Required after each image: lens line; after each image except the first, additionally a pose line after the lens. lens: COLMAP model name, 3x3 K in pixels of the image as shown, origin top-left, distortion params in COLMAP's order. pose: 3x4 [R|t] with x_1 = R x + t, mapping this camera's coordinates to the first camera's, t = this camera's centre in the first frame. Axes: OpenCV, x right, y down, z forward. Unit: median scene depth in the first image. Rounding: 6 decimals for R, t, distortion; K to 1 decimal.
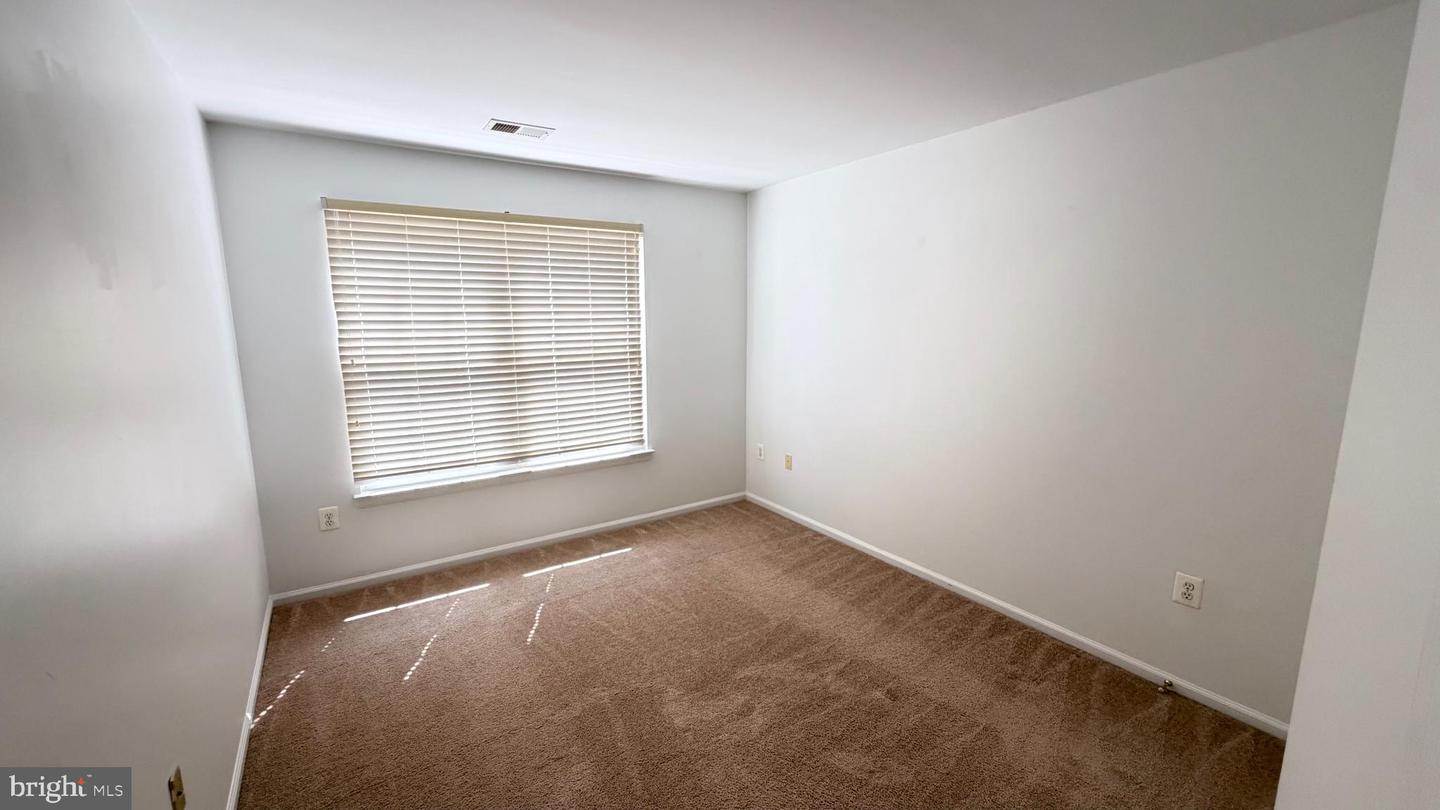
lens RADIAL K [[572.5, 0, 714.7], [0, 572.5, 406.9], [0, 0, 1]] dist [0.000337, 0.000018]
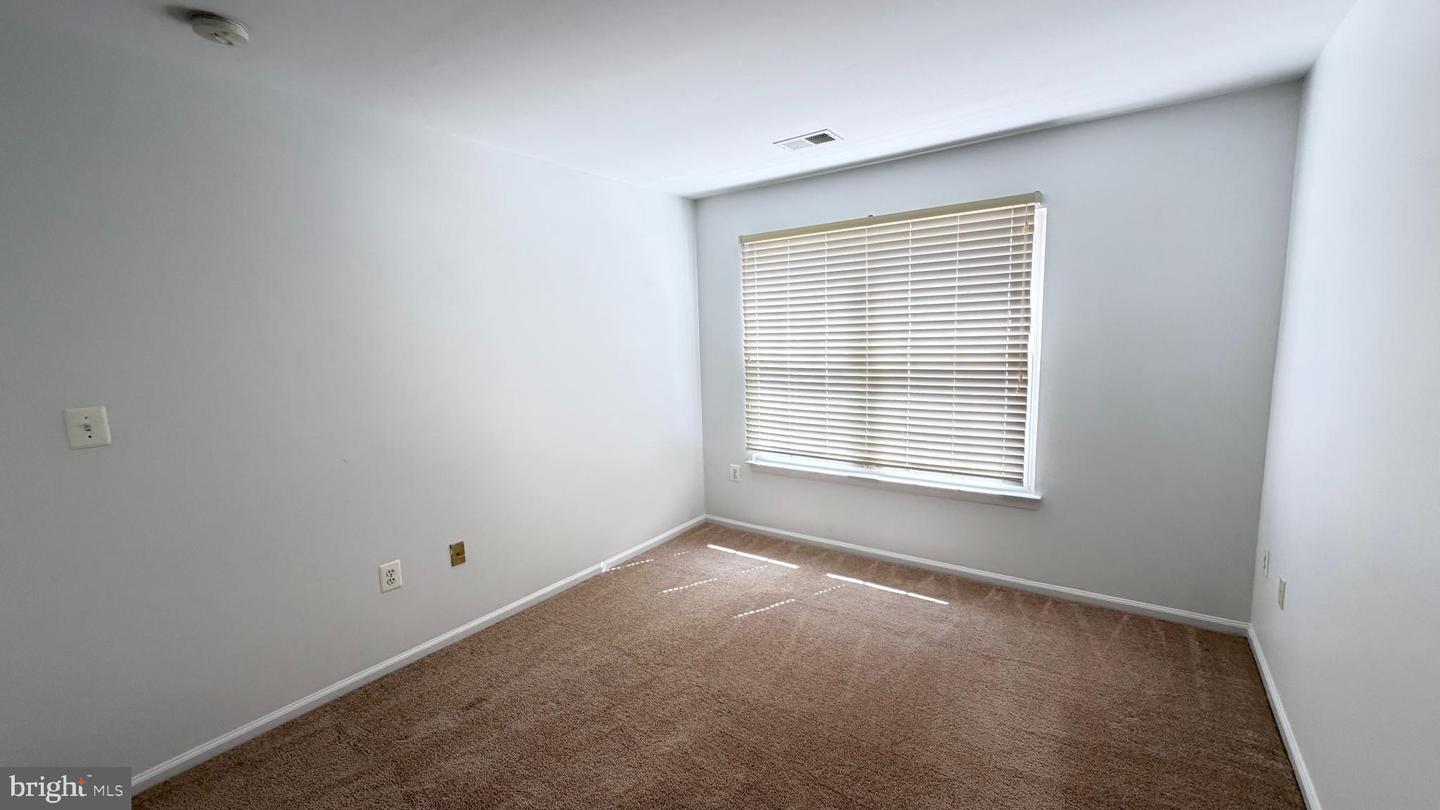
lens RADIAL K [[572.5, 0, 714.7], [0, 572.5, 406.9], [0, 0, 1]] dist [0.000337, 0.000018]
pose [[0.353745, 0.118129, -0.927852, 0.469806], [-0.124931, 0.989071, 0.078293, -0.051269], [0.926961, 0.088222, 0.364637, 0.385890]]
